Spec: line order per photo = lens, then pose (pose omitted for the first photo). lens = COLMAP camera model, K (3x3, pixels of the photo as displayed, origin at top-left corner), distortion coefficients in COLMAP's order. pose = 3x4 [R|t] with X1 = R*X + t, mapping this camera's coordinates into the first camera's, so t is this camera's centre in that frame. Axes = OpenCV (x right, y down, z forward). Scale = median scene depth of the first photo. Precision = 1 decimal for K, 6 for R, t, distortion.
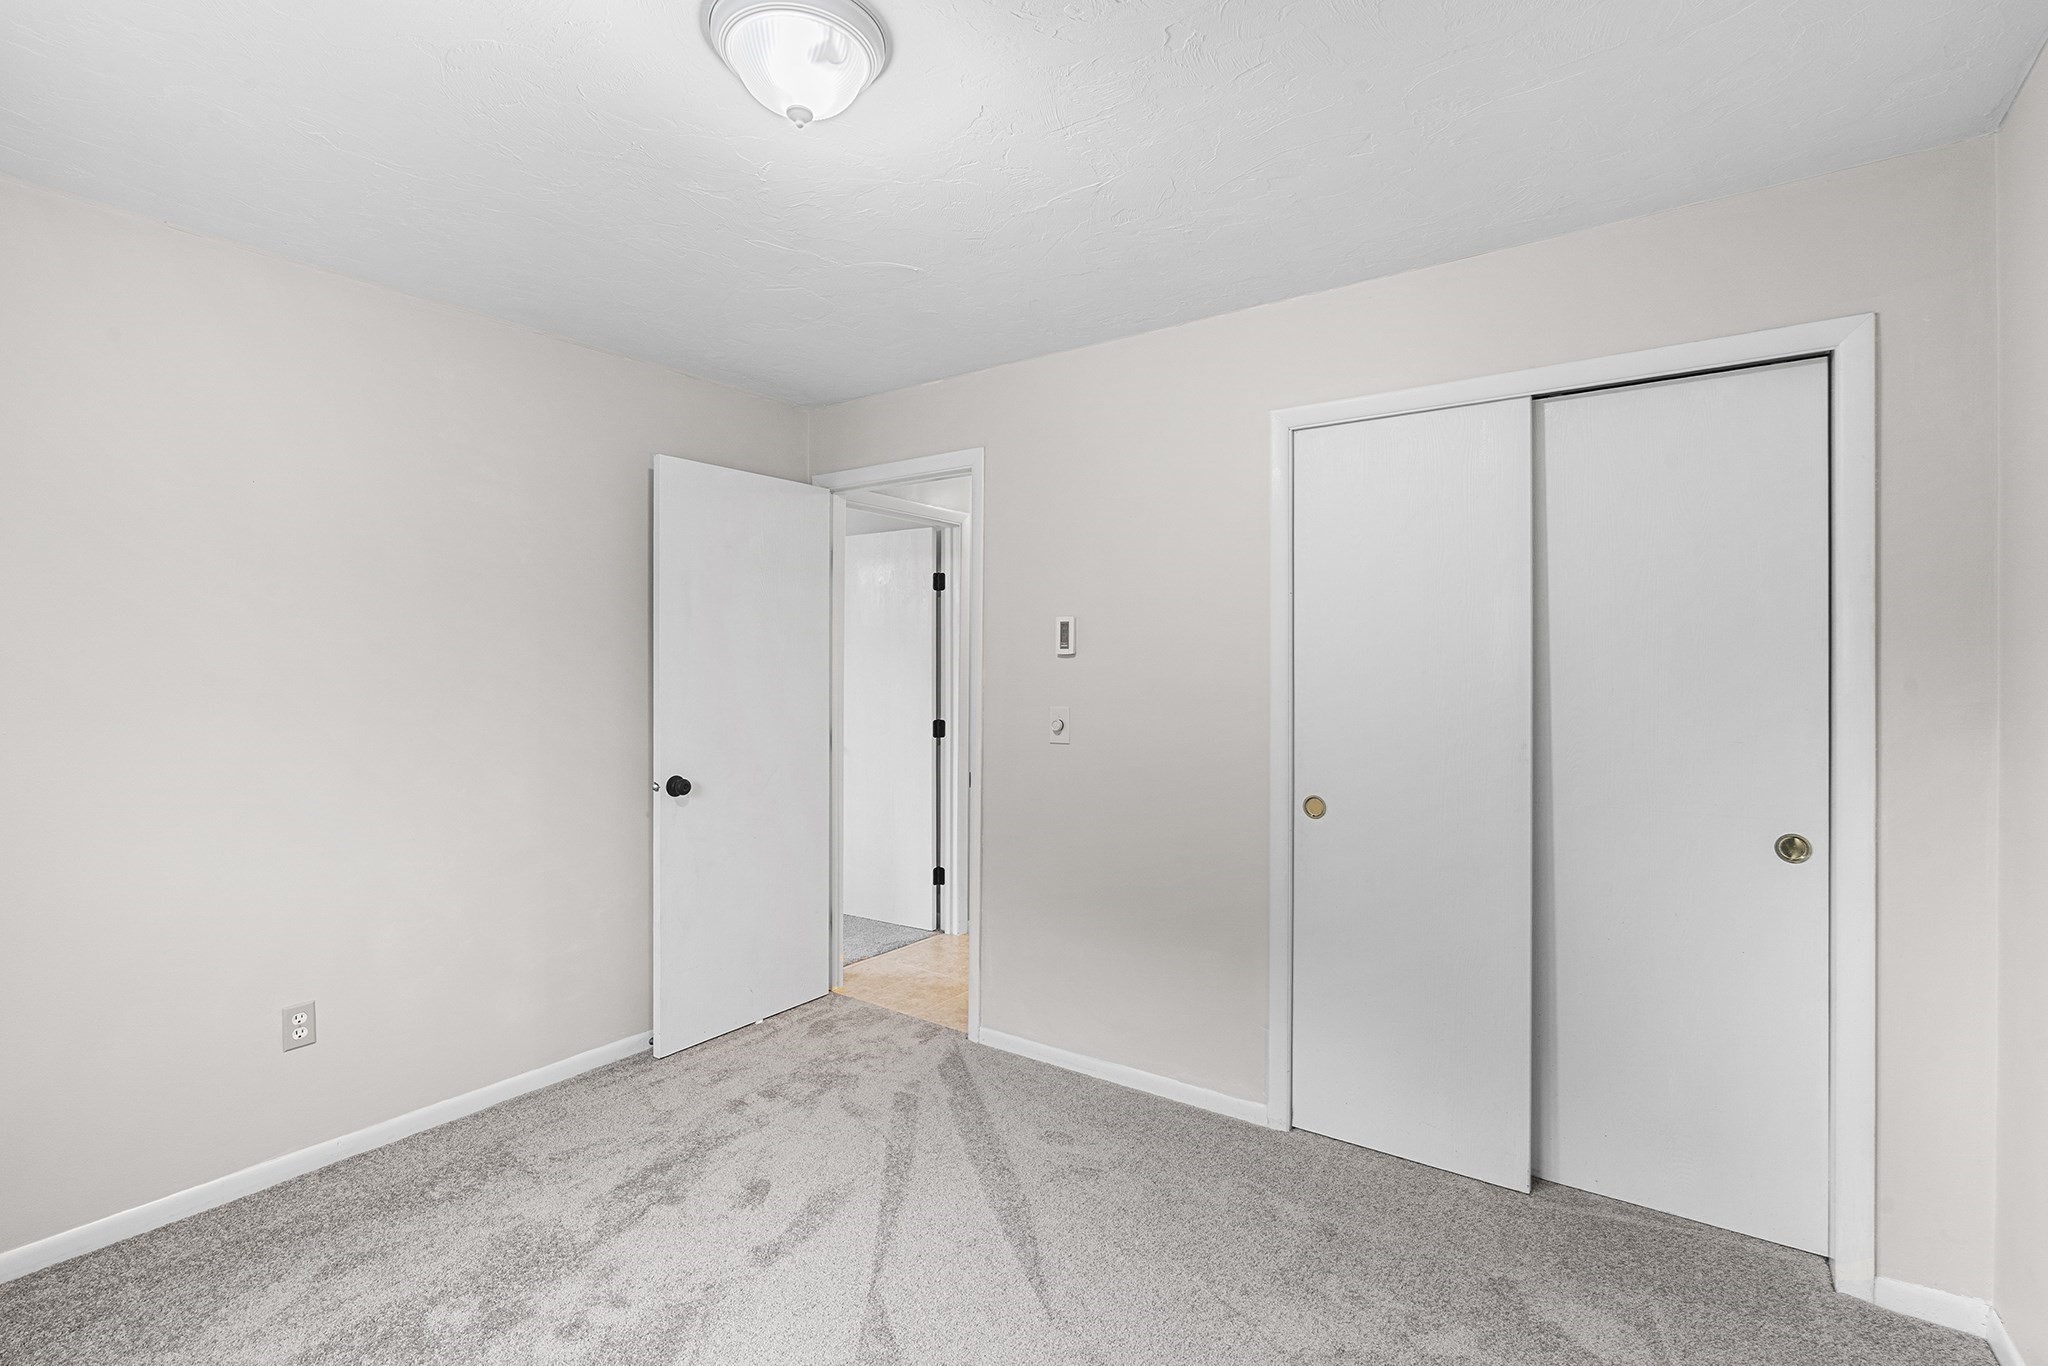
lens RADIAL K [[932.2, 0, 1033.4], [0, 932.2, 656.6], [0, 0, 1]] dist [-0.007569, 0.001013]
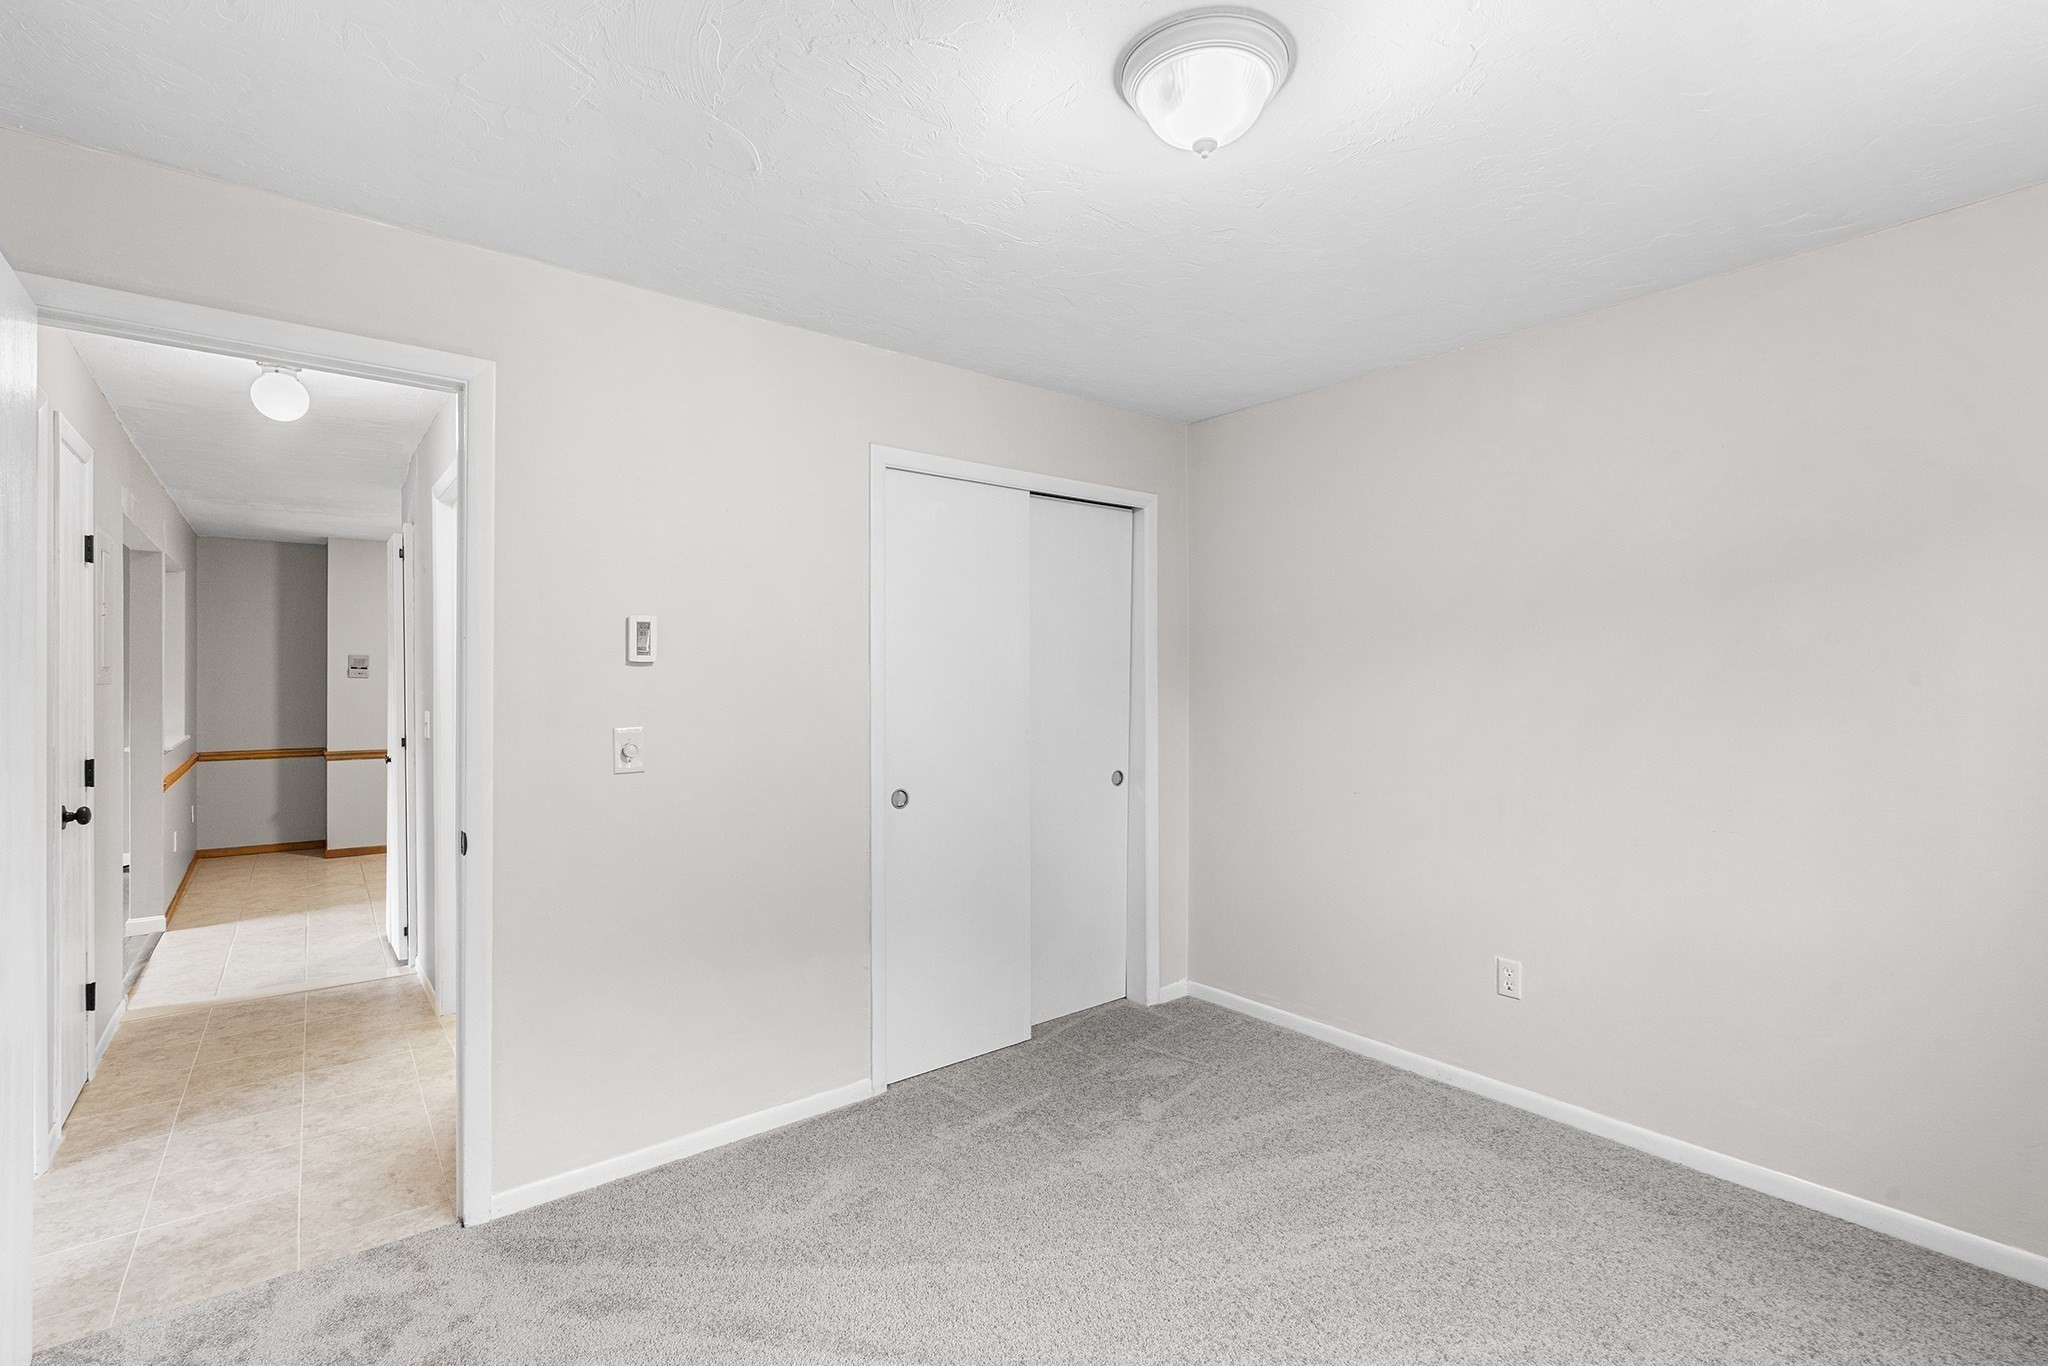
lens RADIAL K [[927.6, 0, 1021.0], [0, 927.6, 675.2], [0, 0, 1]] dist [0.001835, 0.000764]
pose [[0.277223, 0.004714, 0.960794, -0.765617], [-0.008965, 0.999957, -0.002319, 0.009467], [-0.960764, -0.007971, 0.277253, 0.537955]]
